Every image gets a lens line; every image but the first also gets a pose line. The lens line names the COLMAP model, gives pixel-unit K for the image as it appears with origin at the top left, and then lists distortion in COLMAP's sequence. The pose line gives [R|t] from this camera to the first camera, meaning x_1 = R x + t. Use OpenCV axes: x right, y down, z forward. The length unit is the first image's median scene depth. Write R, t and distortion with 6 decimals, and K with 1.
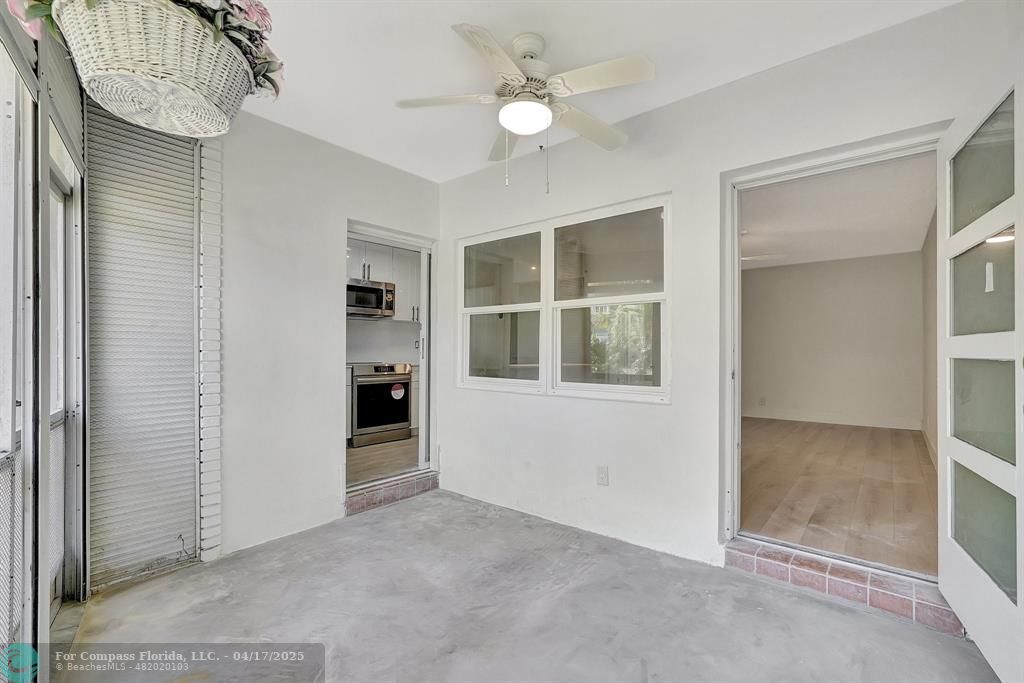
lens RADIAL K [[459.9, 0, 510.5], [0, 459.9, 346.4], [0, 0, 1]] dist [-0.007327, 0.001623]
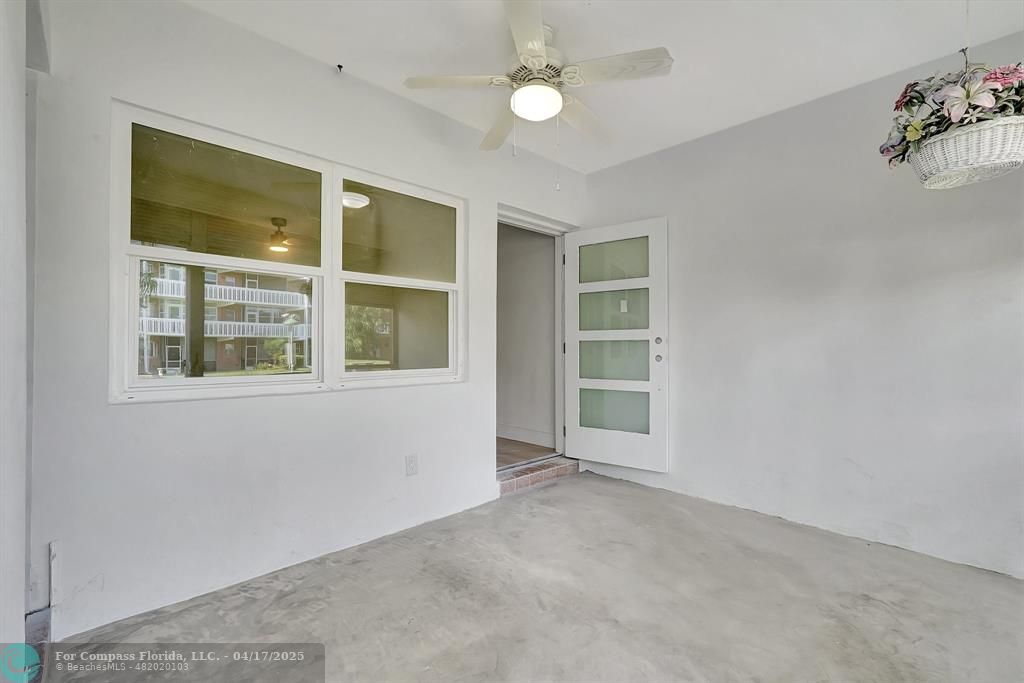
lens RADIAL K [[459.9, 0, 509.9], [0, 459.9, 342.9], [0, 0, 1]] dist [-0.007327, 0.001623]
pose [[0.101283, 0.001957, 0.994856, -0.803681], [-0.008312, 0.999965, -0.001121, 0.029309], [-0.994823, -0.008155, 0.101296, 0.773960]]
